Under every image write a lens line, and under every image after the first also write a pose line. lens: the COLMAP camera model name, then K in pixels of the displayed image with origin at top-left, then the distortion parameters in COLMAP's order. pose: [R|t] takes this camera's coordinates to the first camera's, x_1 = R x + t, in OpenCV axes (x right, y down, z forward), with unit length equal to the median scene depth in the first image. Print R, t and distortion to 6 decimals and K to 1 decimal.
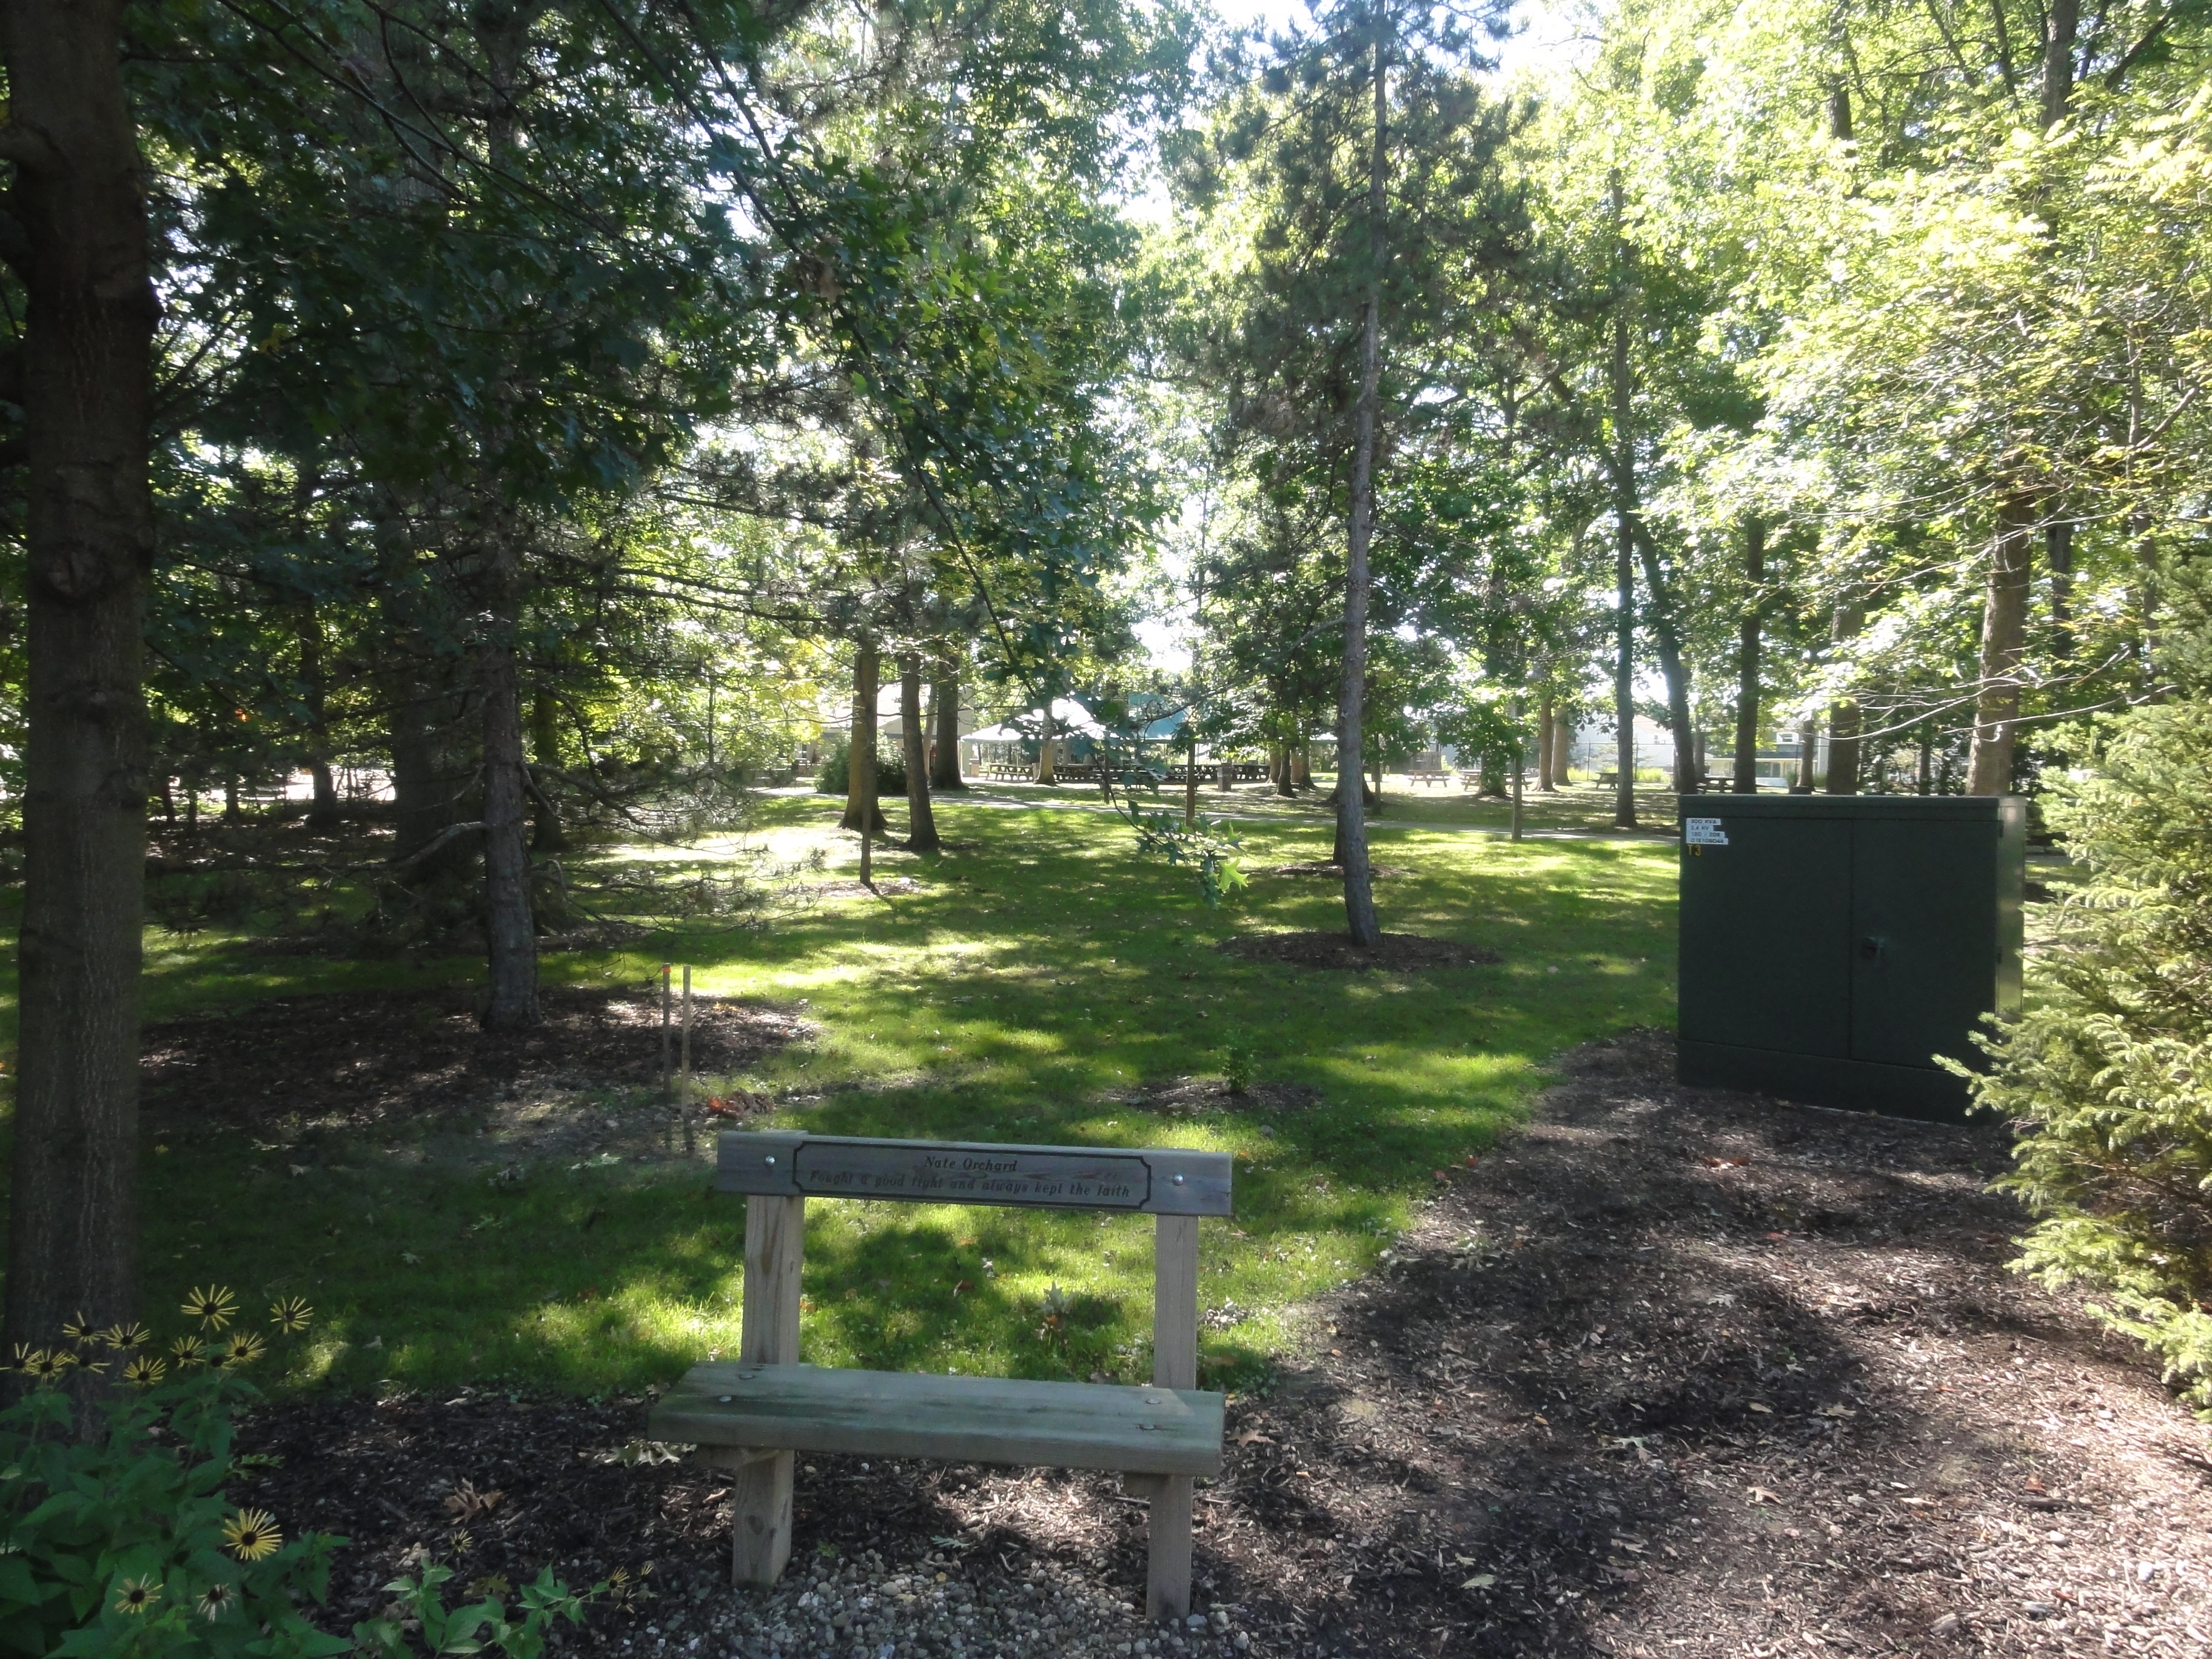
lens RADIAL K [[1571.5, 0, 1102.9], [0, 1571.5, 823.9], [0, 0, 1]] dist [-0.001352, -0.003317]
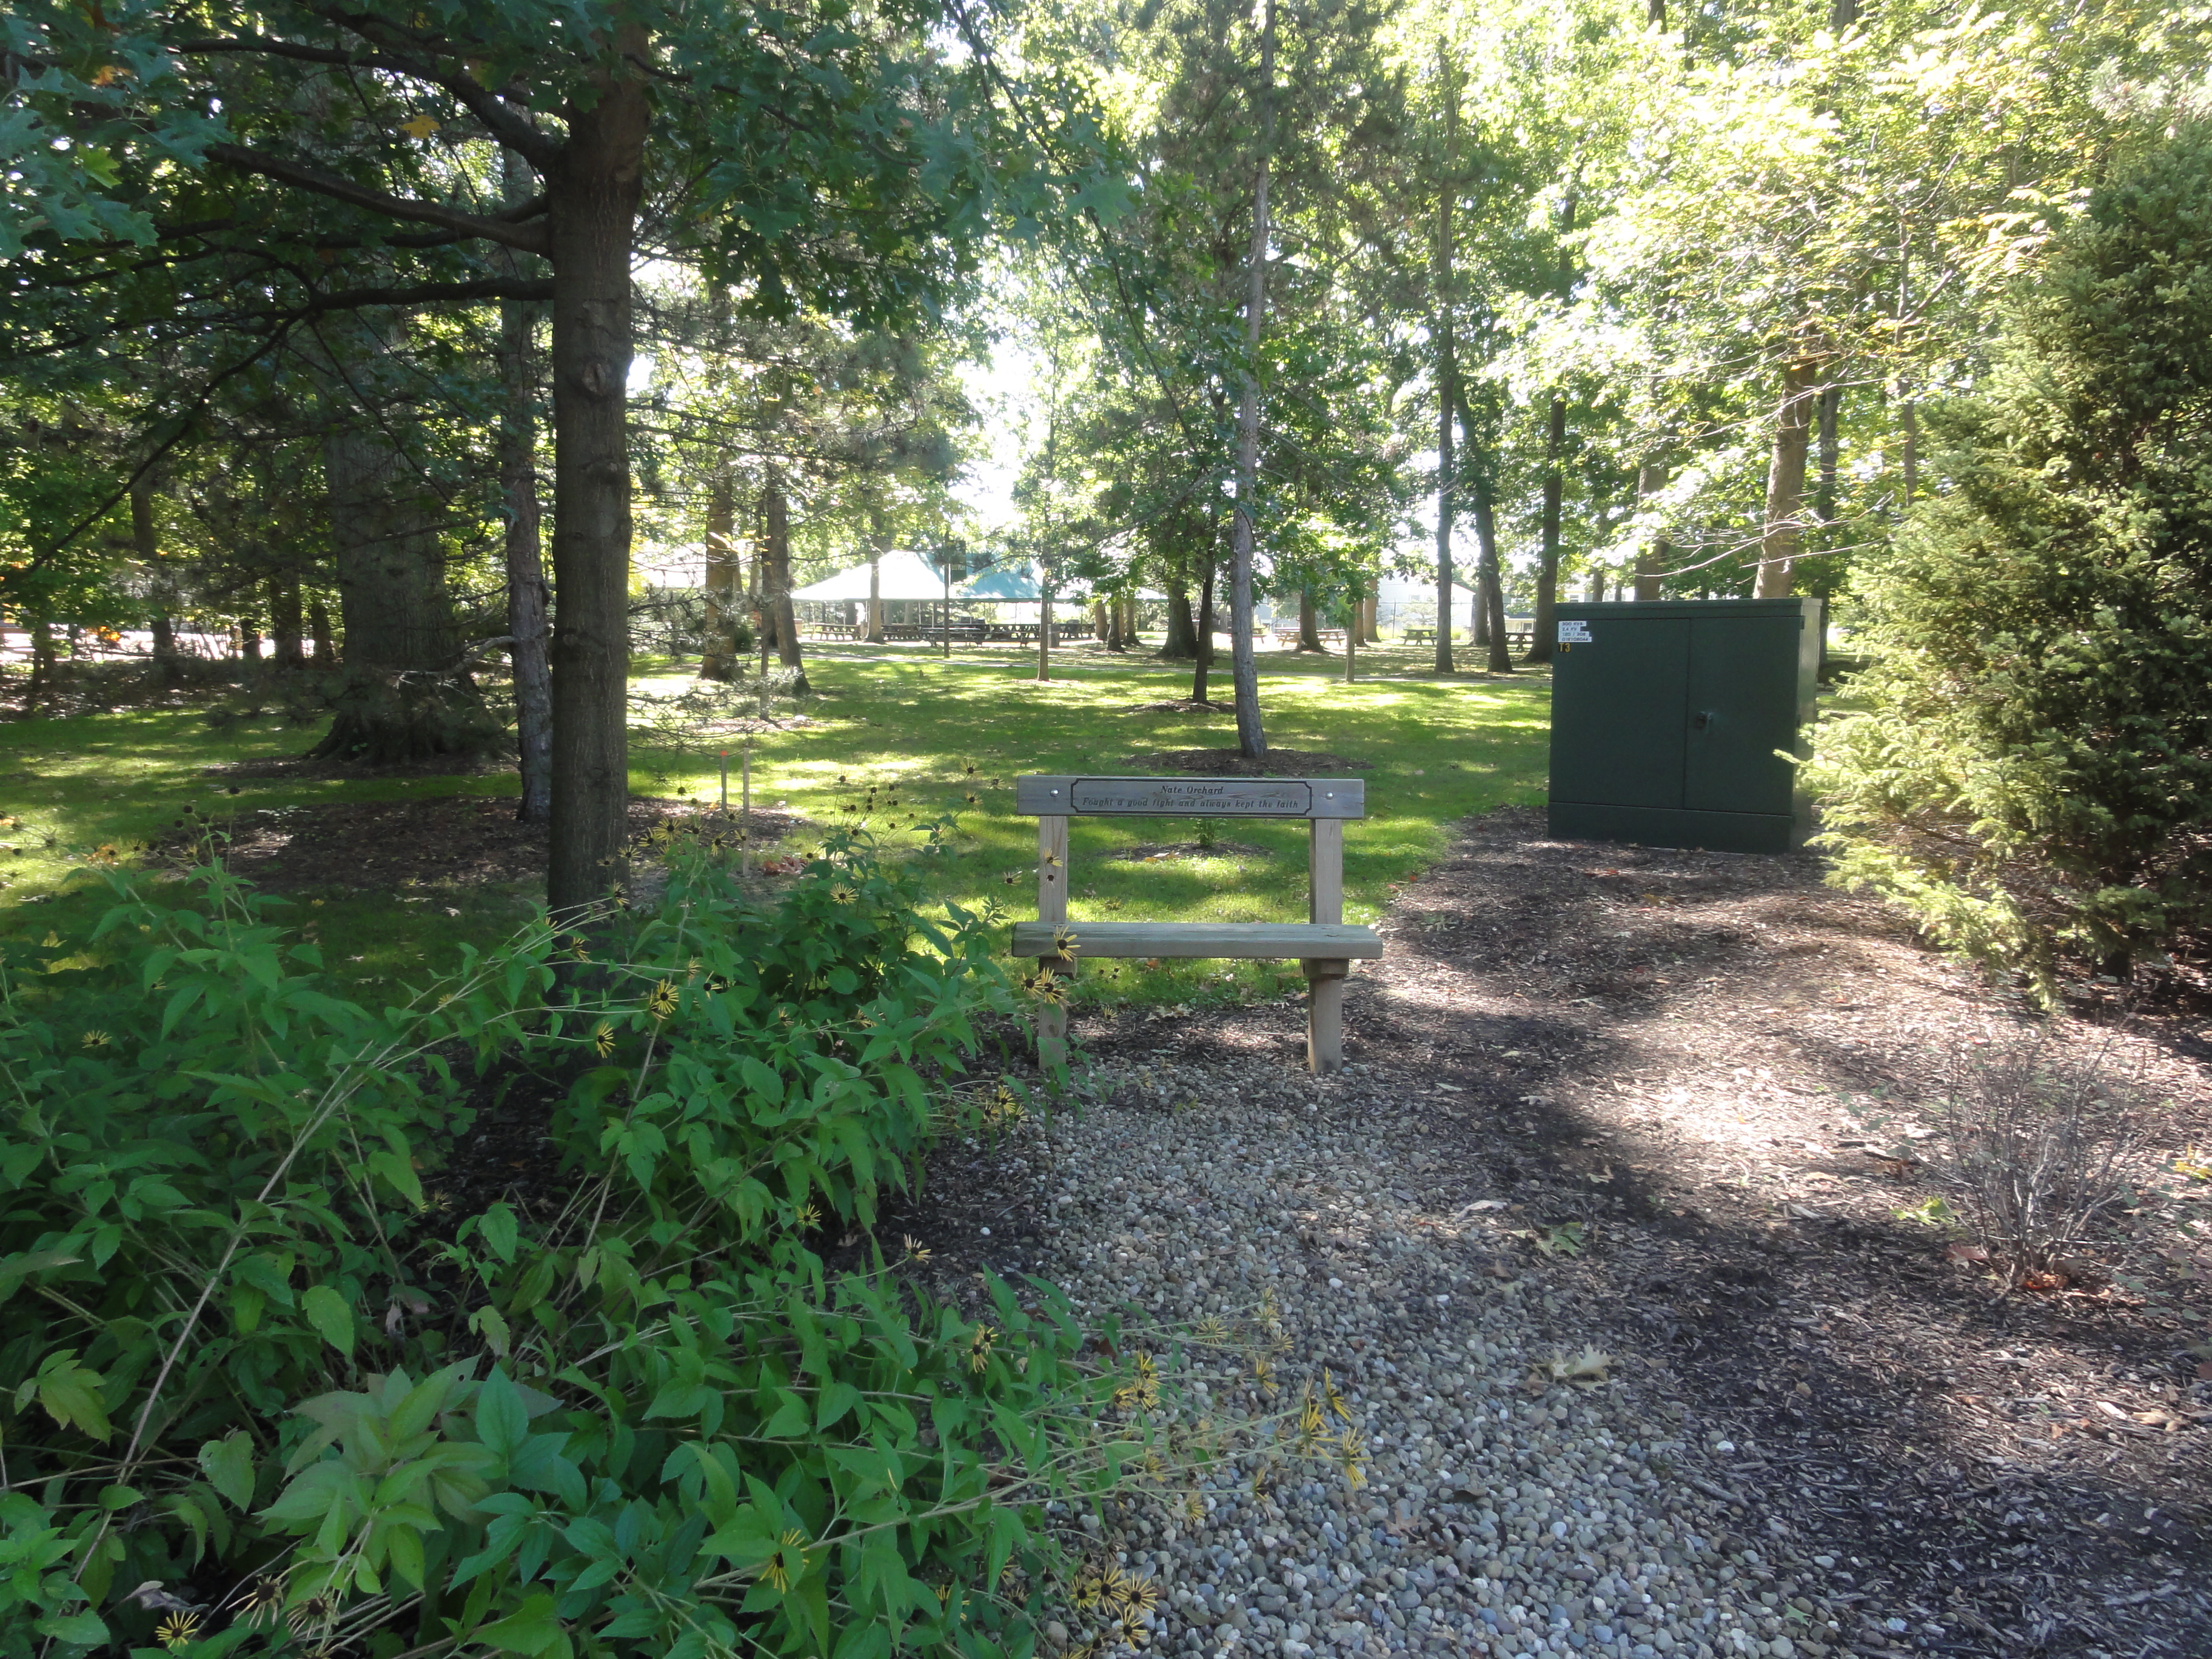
lens RADIAL K [[1570.3, 0, 1102.4], [0, 1570.3, 831.0], [0, 0, 1]] dist [-0.000288, -0.002083]
pose [[0.992249, -0.019515, 0.122726, -0.113332], [0.008494, 0.995934, 0.089690, 0.038290], [-0.123977, -0.087952, 0.988380, -0.153125]]
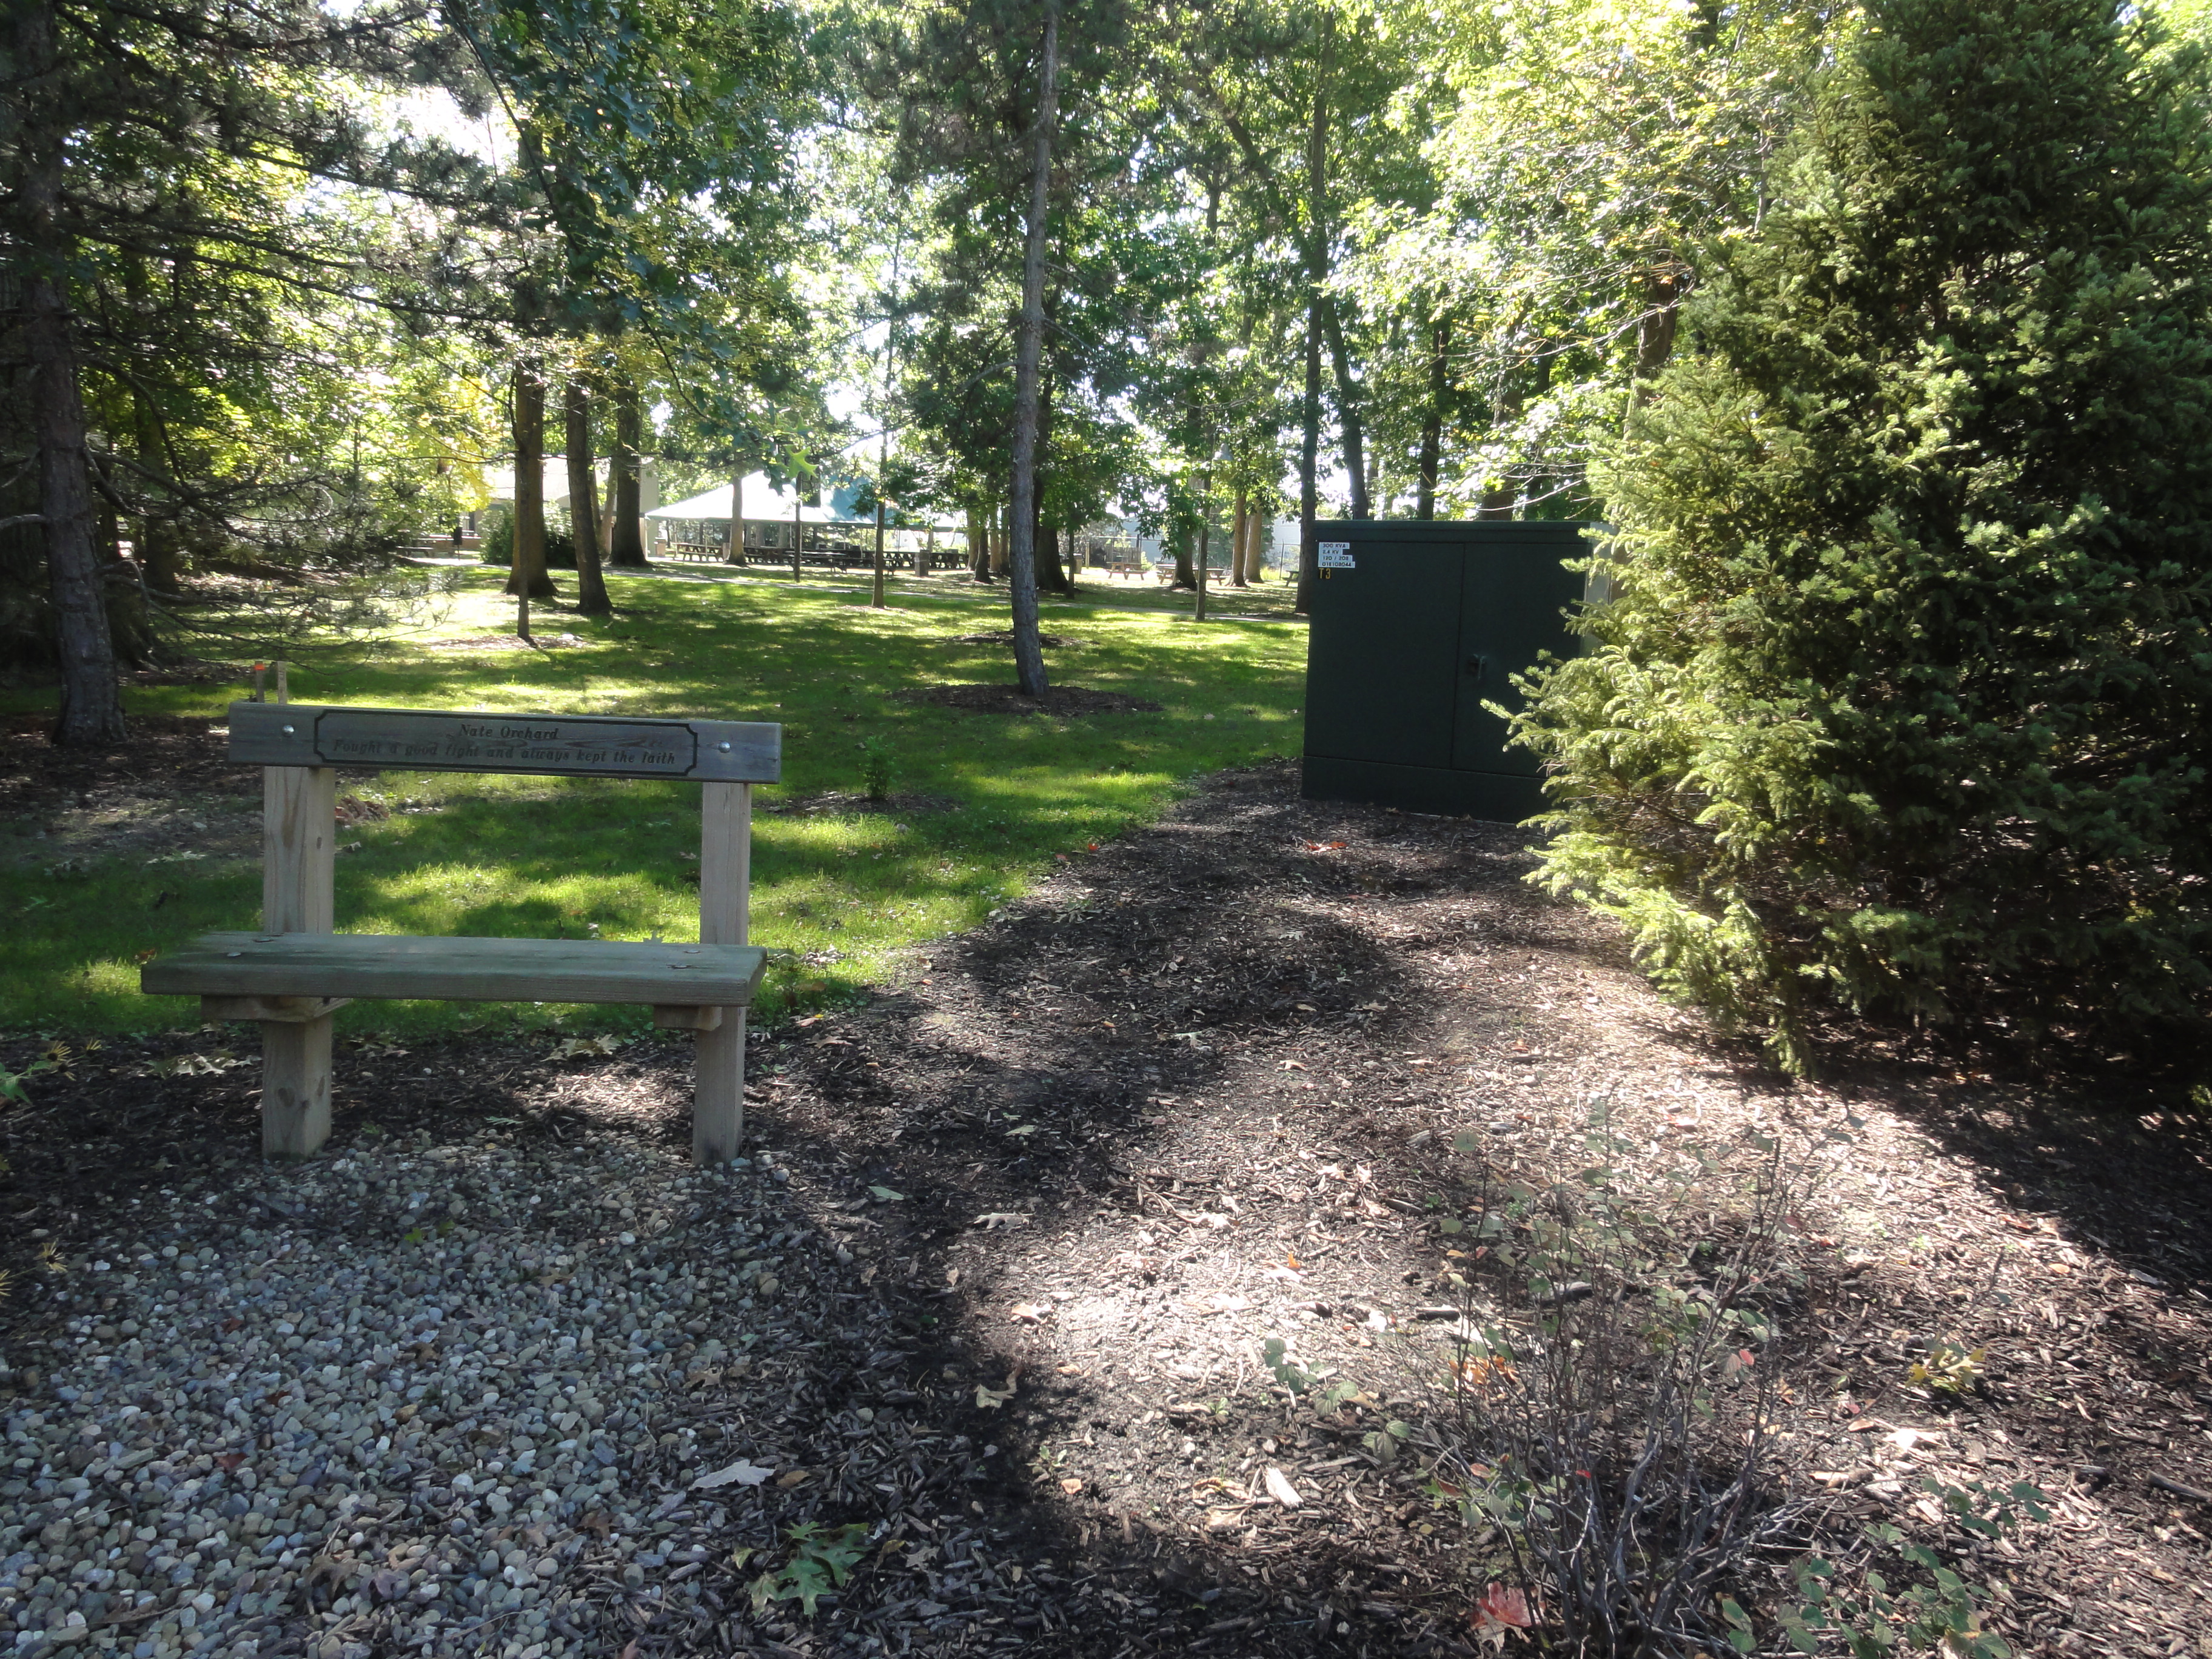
lens RADIAL K [[1571.8, 0, 1107.1], [0, 1571.8, 831.1], [0, 0, 1]] dist [0.000770, -0.002193]
pose [[0.981998, -0.000641, 0.188889, 0.030832], [-0.024097, 0.991398, 0.128641, 0.045452], [-0.187346, -0.130877, 0.973536, -0.009340]]
